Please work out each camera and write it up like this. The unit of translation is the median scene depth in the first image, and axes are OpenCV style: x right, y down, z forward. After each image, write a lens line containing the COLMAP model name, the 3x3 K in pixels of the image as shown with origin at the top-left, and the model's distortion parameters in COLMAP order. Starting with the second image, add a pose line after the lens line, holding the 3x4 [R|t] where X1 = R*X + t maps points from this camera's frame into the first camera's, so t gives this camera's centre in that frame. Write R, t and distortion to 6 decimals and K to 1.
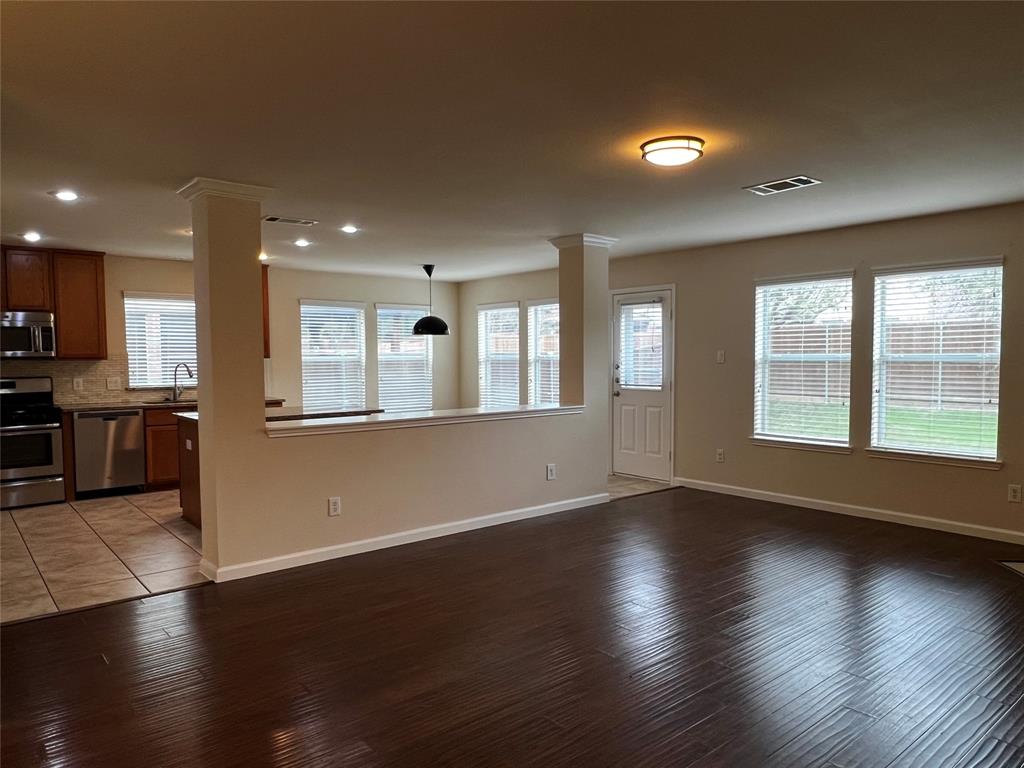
lens RADIAL K [[697.3, 0, 509.1], [0, 697.3, 385.4], [0, 0, 1]] dist [0.009760, -0.022183]
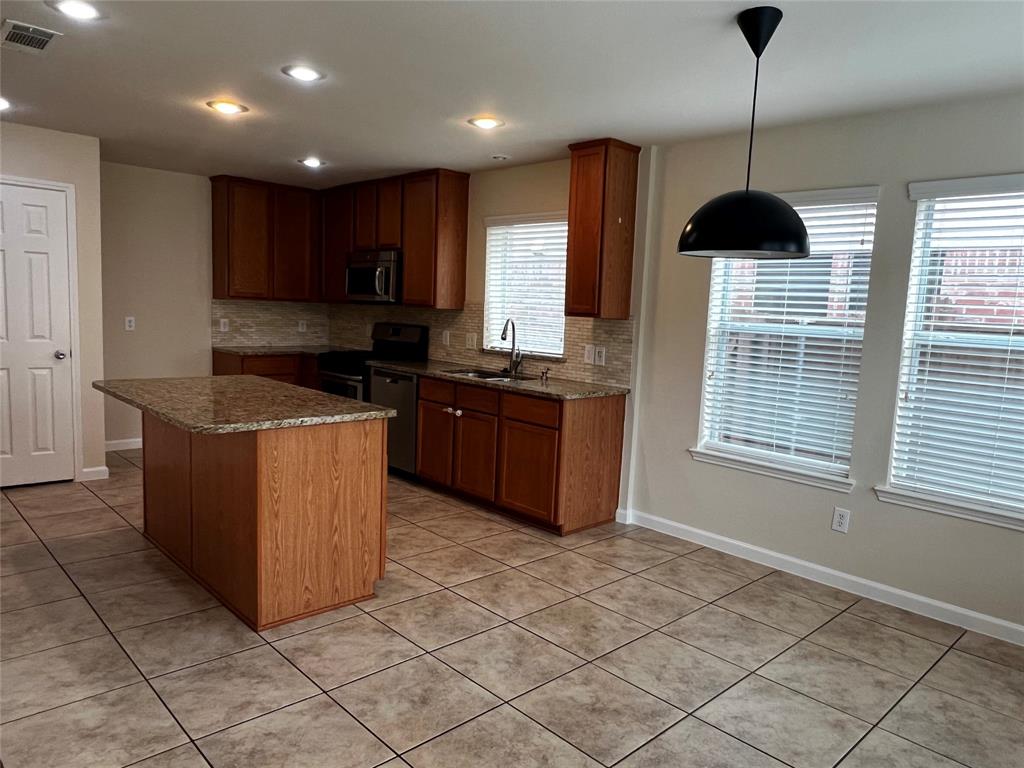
lens RADIAL K [[697.3, 0, 504.7], [0, 697.3, 392.2], [0, 0, 1]] dist [0.009760, -0.022183]
pose [[0.063897, 0.131204, -0.989294, 0.221400], [-0.091873, 0.987883, 0.125083, -0.049797], [0.993719, 0.082897, 0.075176, 1.051558]]
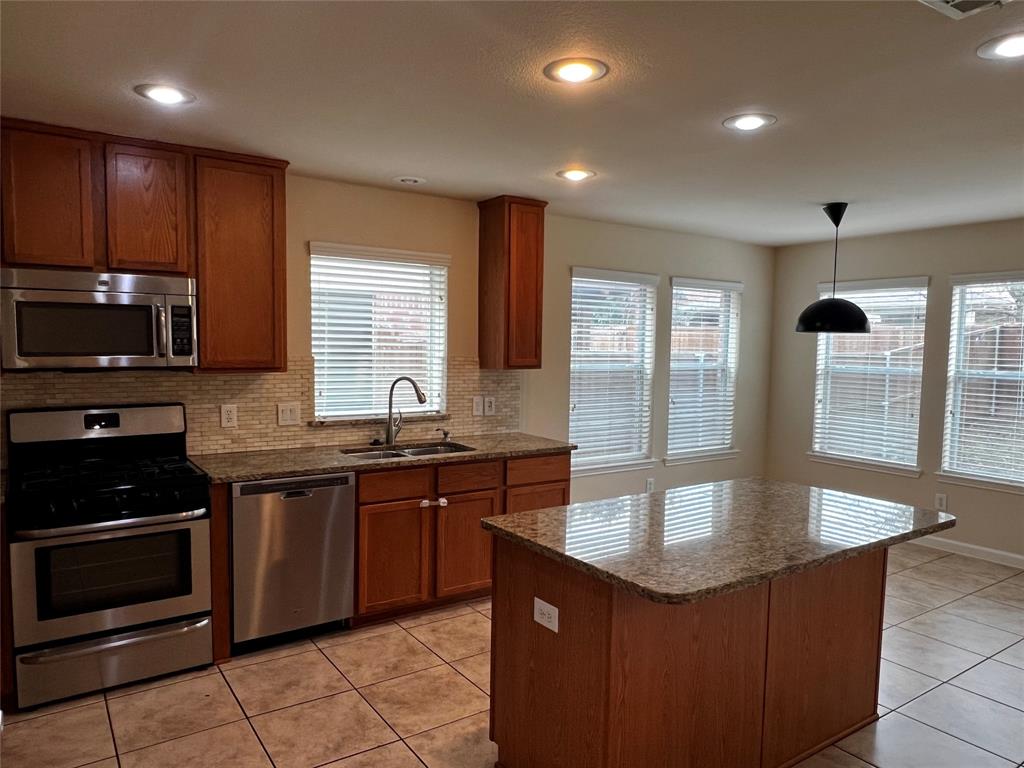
lens RADIAL K [[697.3, 0, 510.8], [0, 697.3, 387.4], [0, 0, 1]] dist [0.009760, -0.022183]
pose [[0.996483, 0.026962, -0.079337, -0.378315], [-0.025397, 0.999464, 0.020675, -0.040912], [0.079852, -0.018588, 0.996633, 0.511019]]
